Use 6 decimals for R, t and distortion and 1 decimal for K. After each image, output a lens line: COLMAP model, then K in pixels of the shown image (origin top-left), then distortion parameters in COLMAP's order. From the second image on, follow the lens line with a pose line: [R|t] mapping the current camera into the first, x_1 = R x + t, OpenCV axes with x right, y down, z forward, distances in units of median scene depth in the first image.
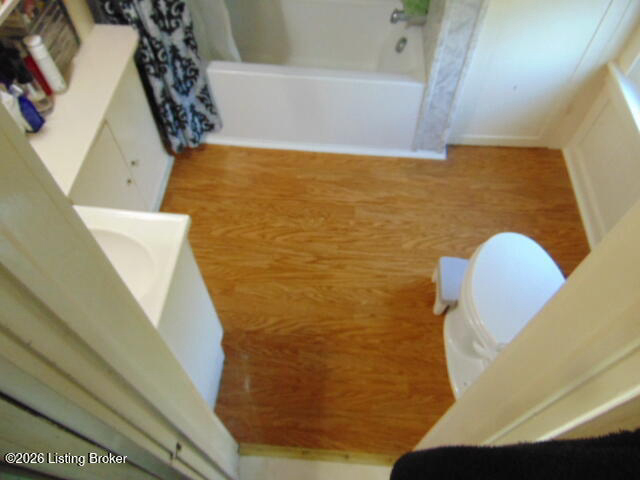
lens RADIAL K [[475.6, 0, 319.3], [0, 475.6, 237.6], [0, 0, 1]] dist [-0.032794, 0.067602]
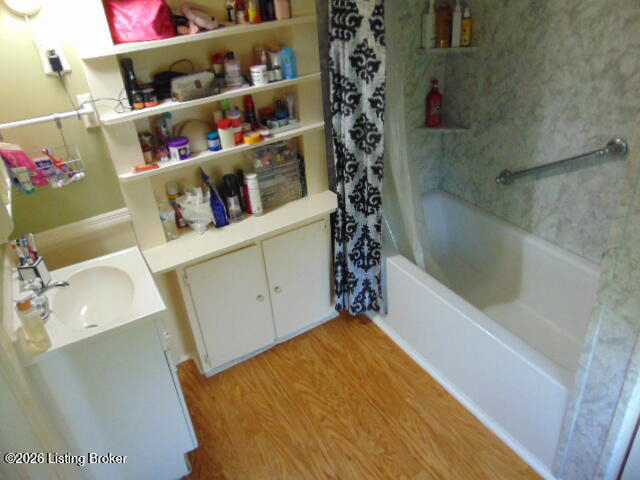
lens RADIAL K [[475.6, 0, 319.4], [0, 475.6, 241.2], [0, 0, 1]] dist [-0.032794, 0.067602]
pose [[0.564070, 0.375795, -0.735257, 0.441548], [-0.634816, 0.766788, -0.095103, -0.180815], [0.528047, 0.520398, 0.671083, 0.177282]]
